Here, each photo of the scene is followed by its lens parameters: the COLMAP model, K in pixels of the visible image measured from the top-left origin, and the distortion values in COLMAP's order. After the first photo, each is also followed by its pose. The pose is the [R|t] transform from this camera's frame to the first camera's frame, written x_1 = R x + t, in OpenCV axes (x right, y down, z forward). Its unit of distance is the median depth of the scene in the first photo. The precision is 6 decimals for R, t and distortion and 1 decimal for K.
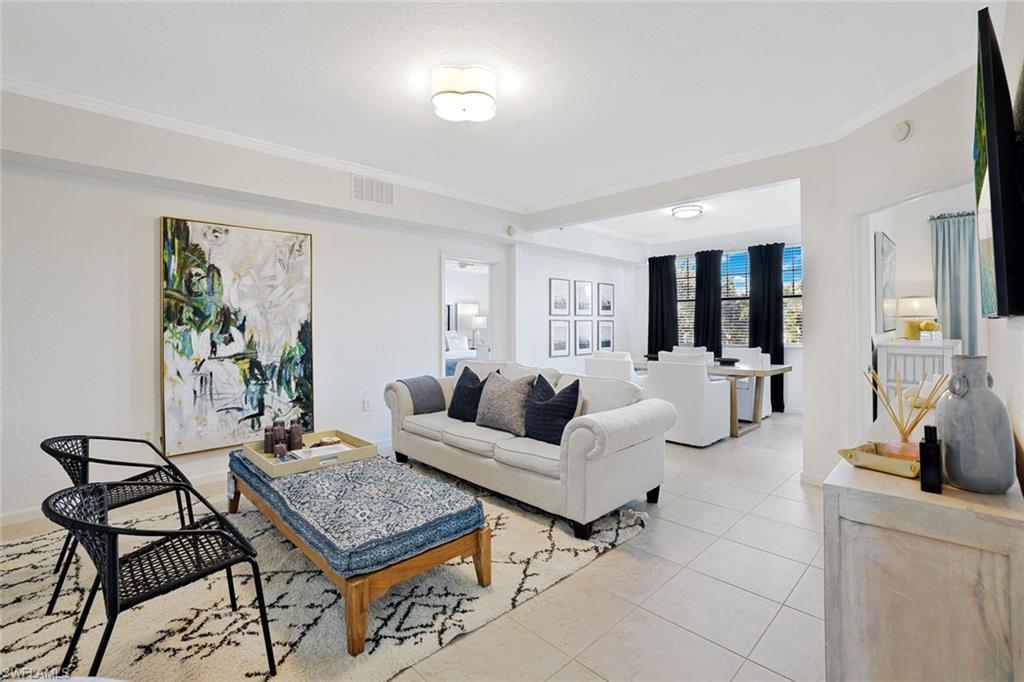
lens RADIAL K [[449.2, 0, 511.7], [0, 449.2, 321.1], [0, 0, 1]] dist [-0.034058, 0.008600]
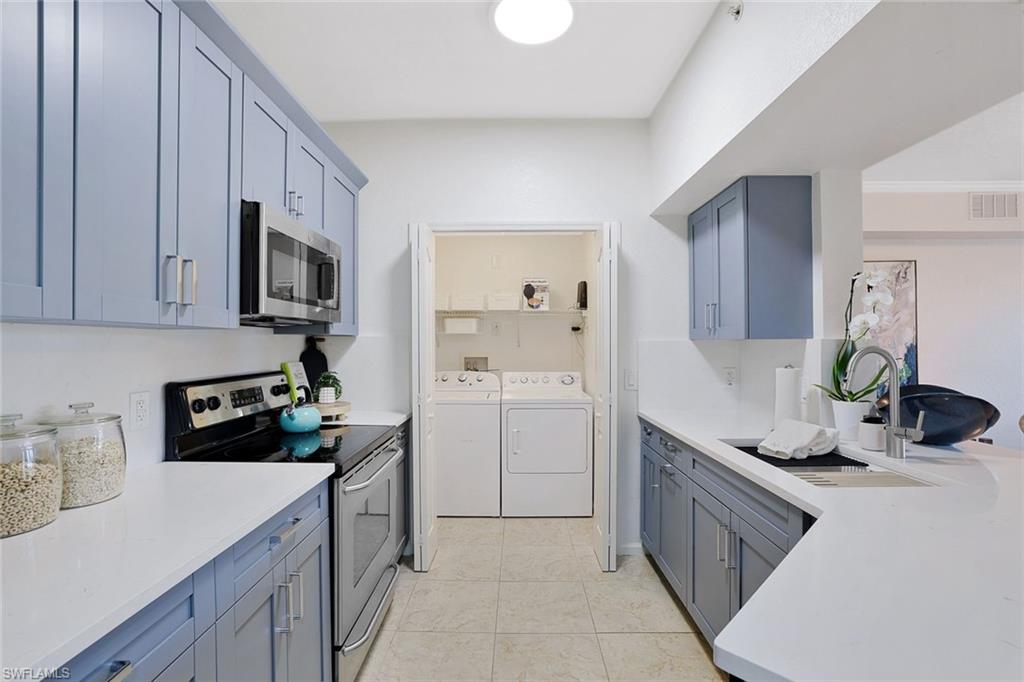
lens RADIAL K [[449.2, 0, 507.5], [0, 449.2, 343.9], [0, 0, 1]] dist [-0.034058, 0.008600]
pose [[0.711414, -0.001182, -0.702772, -0.411933], [0.009924, 0.999916, 0.008364, -0.018537], [0.702703, -0.012925, 0.711366, -0.399174]]
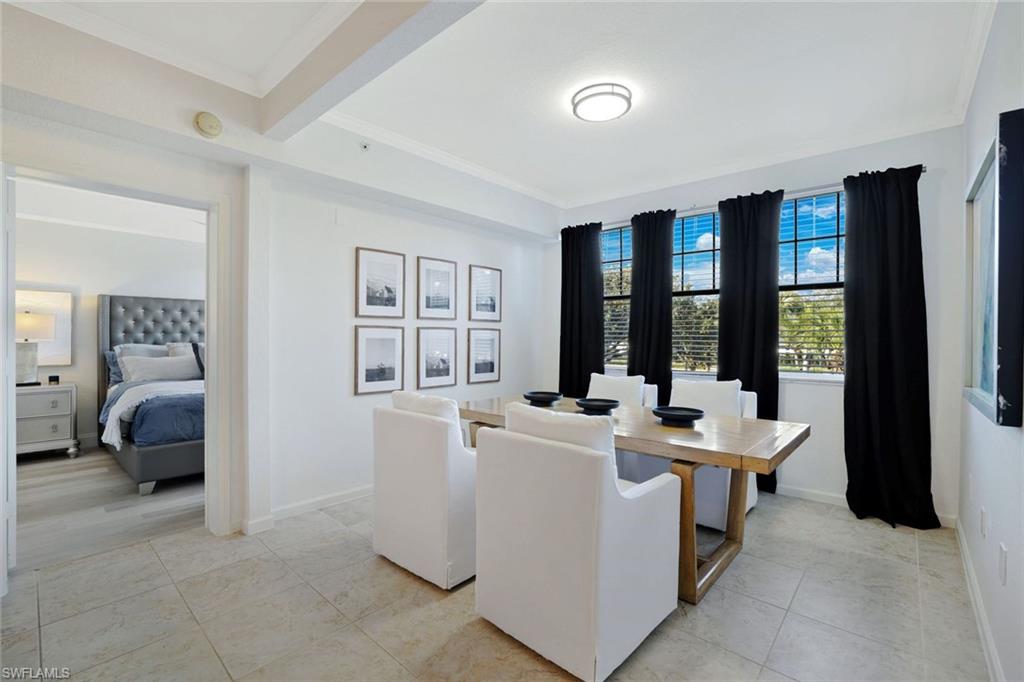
lens RADIAL K [[449.2, 0, 508.5], [0, 449.2, 339.0], [0, 0, 1]] dist [-0.034058, 0.008600]
pose [[0.997347, 0.008108, 0.072347, 0.361616], [-0.009346, 0.999815, 0.016793, 0.004029], [-0.072198, -0.017425, 0.997238, 0.726208]]
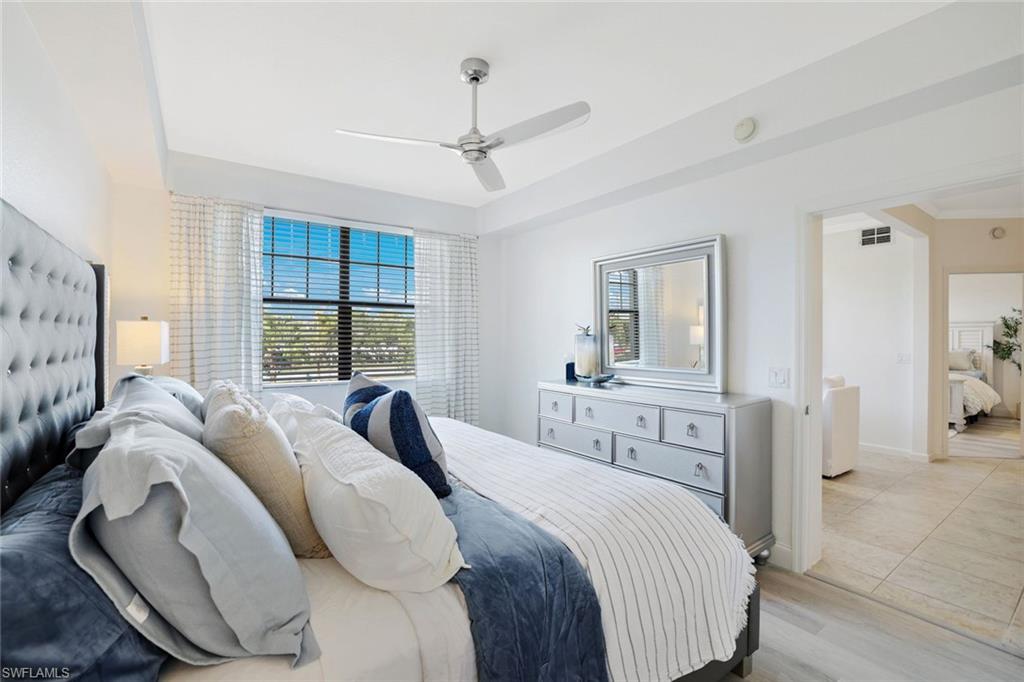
lens RADIAL K [[449.2, 0, 511.7], [0, 449.2, 337.1], [0, 0, 1]] dist [-0.034058, 0.008600]
pose [[0.151266, 0.002028, 0.988491, -0.757727], [-0.009750, 0.999952, -0.000560, -0.001683], [-0.988445, -0.009553, 0.151279, 1.792963]]
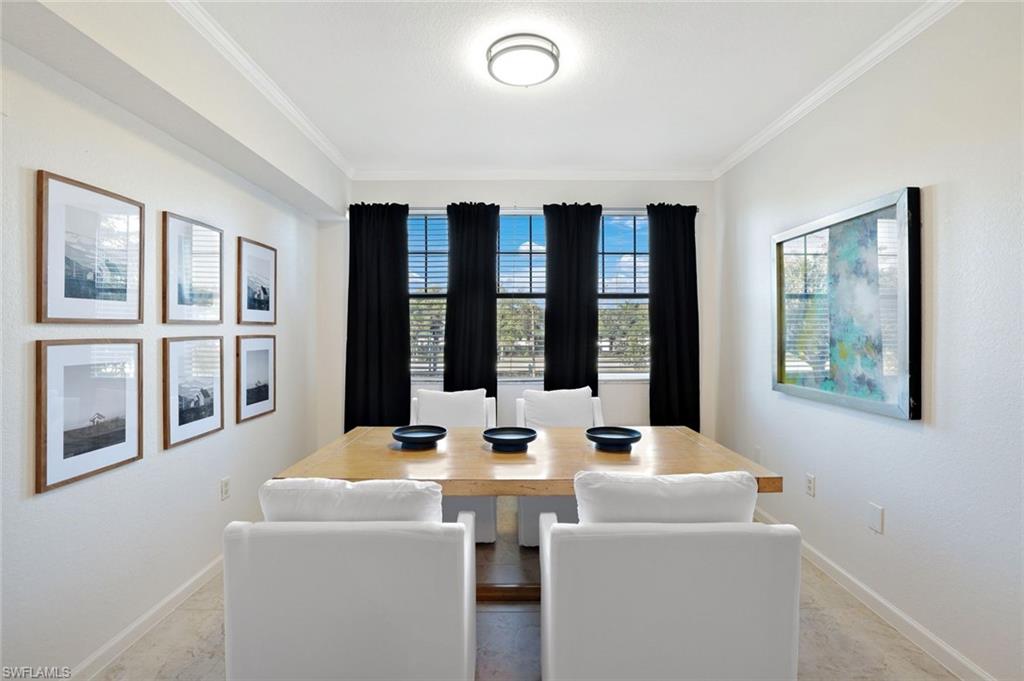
lens RADIAL K [[449.2, 0, 507.0], [0, 449.2, 328.0], [0, 0, 1]] dist [-0.034058, 0.008600]
pose [[0.695540, 0.002641, 0.718482, 0.146034], [-0.008069, 0.999959, 0.004137, -0.020599], [-0.718442, -0.008675, 0.695533, 1.032695]]
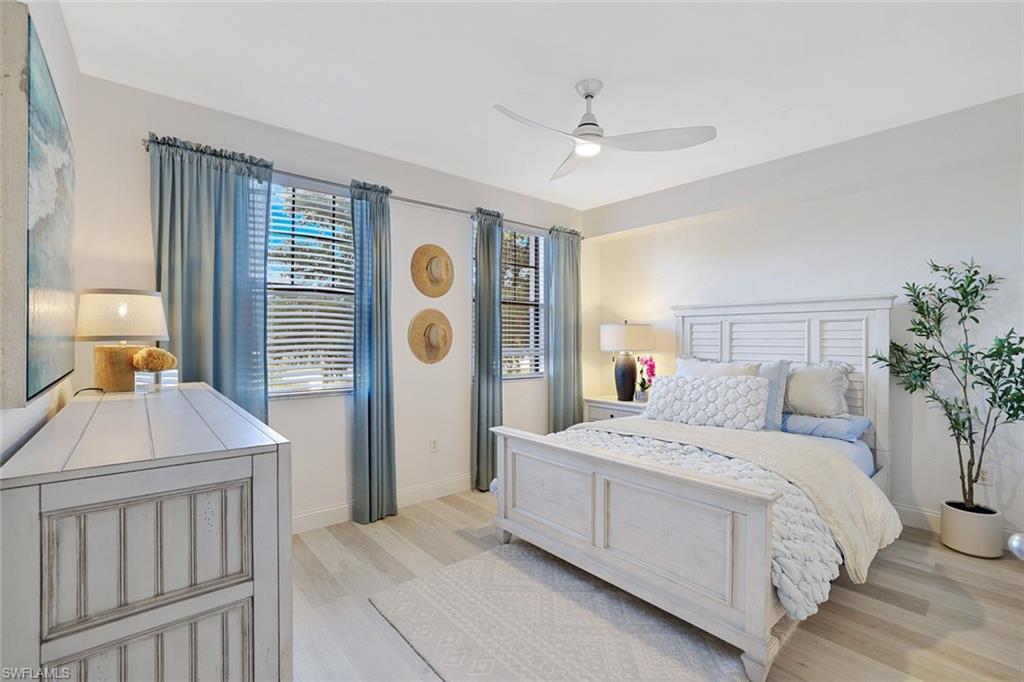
lens RADIAL K [[449.2, 0, 513.7], [0, 449.2, 336.7], [0, 0, 1]] dist [-0.034058, 0.008600]
pose [[0.054053, 0.001964, 0.998536, 0.576211], [-0.006384, 0.999978, -0.001621, -0.014277], [-0.998518, -0.006287, 0.054064, 0.668878]]
